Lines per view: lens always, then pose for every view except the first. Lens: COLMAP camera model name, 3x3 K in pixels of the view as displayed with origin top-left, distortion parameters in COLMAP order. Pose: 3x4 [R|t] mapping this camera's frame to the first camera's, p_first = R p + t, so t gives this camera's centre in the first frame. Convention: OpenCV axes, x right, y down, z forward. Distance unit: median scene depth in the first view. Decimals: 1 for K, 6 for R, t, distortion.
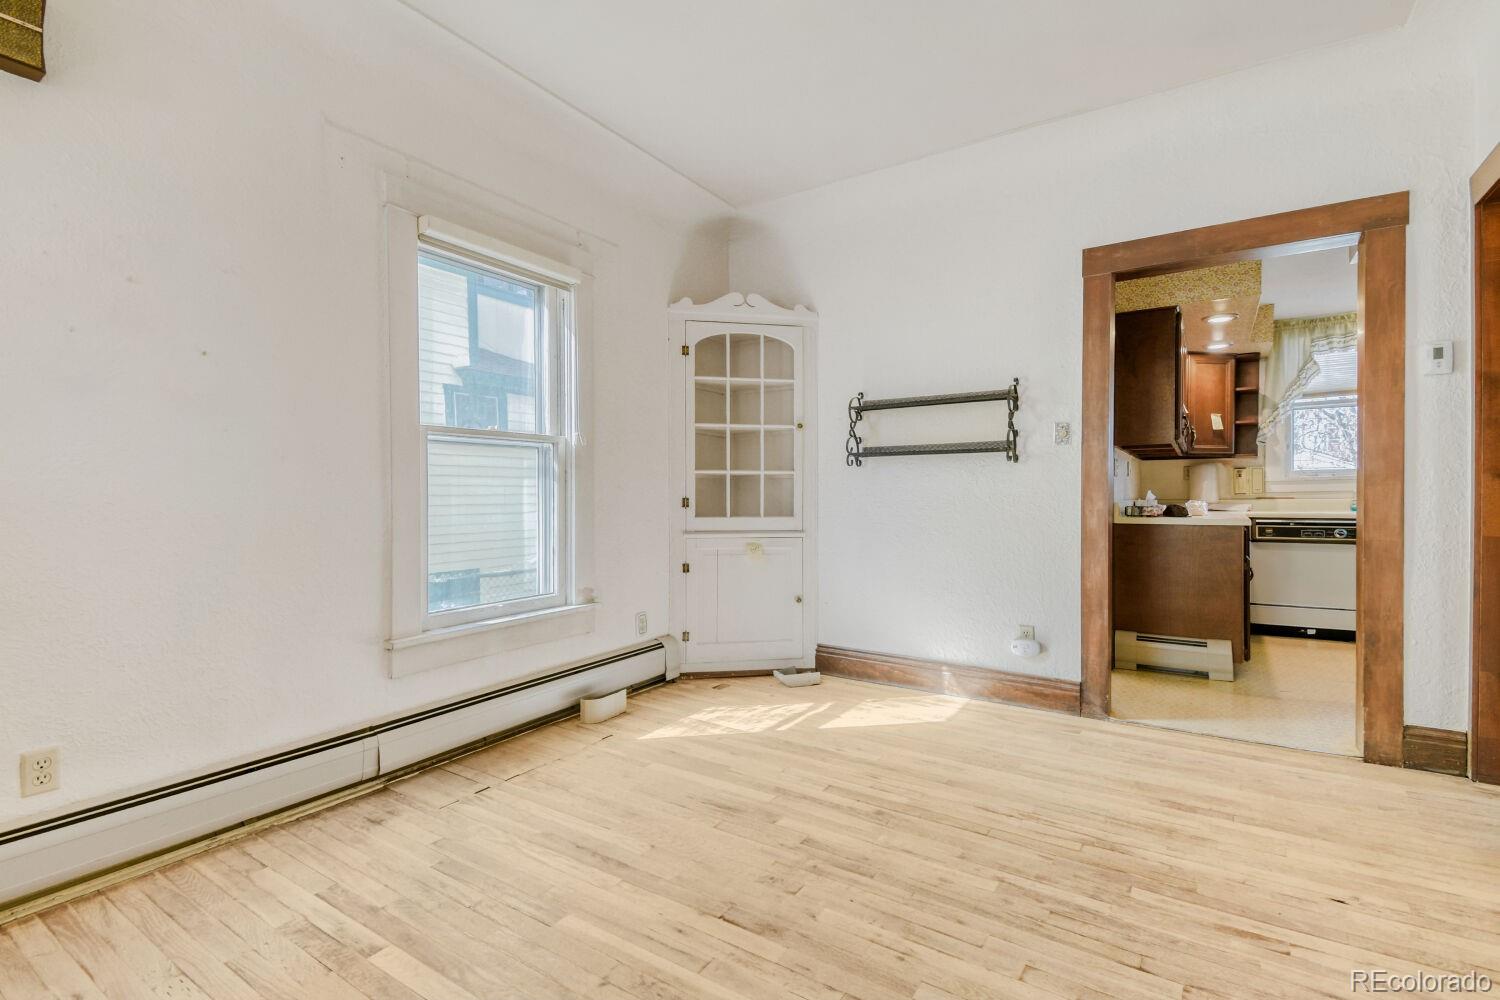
lens RADIAL K [[677.7, 0, 742.0], [0, 677.7, 507.6], [0, 0, 1]] dist [0.024285, -0.000239]
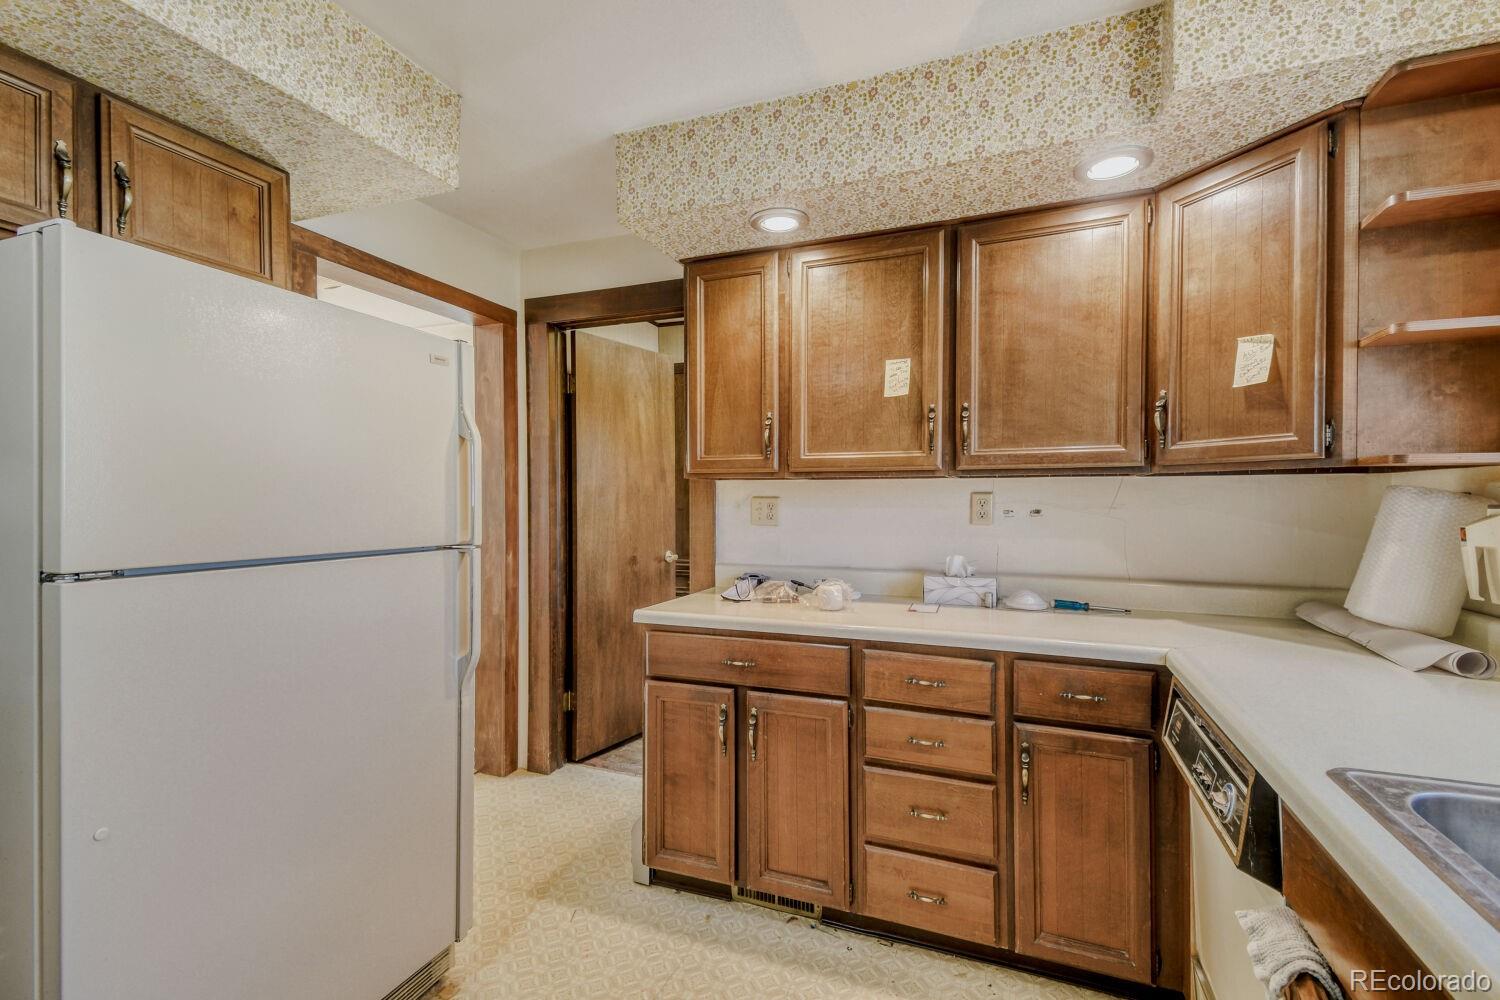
lens RADIAL K [[650.8, 0, 757.6], [0, 650.8, 500.6], [0, 0, 1]] dist [0.029597, -0.016197]
pose [[0.203331, 0.003184, -0.979105, 0.950599], [-0.019381, 0.999812, -0.000773, -0.056052], [0.978918, 0.019133, 0.203355, 0.718615]]
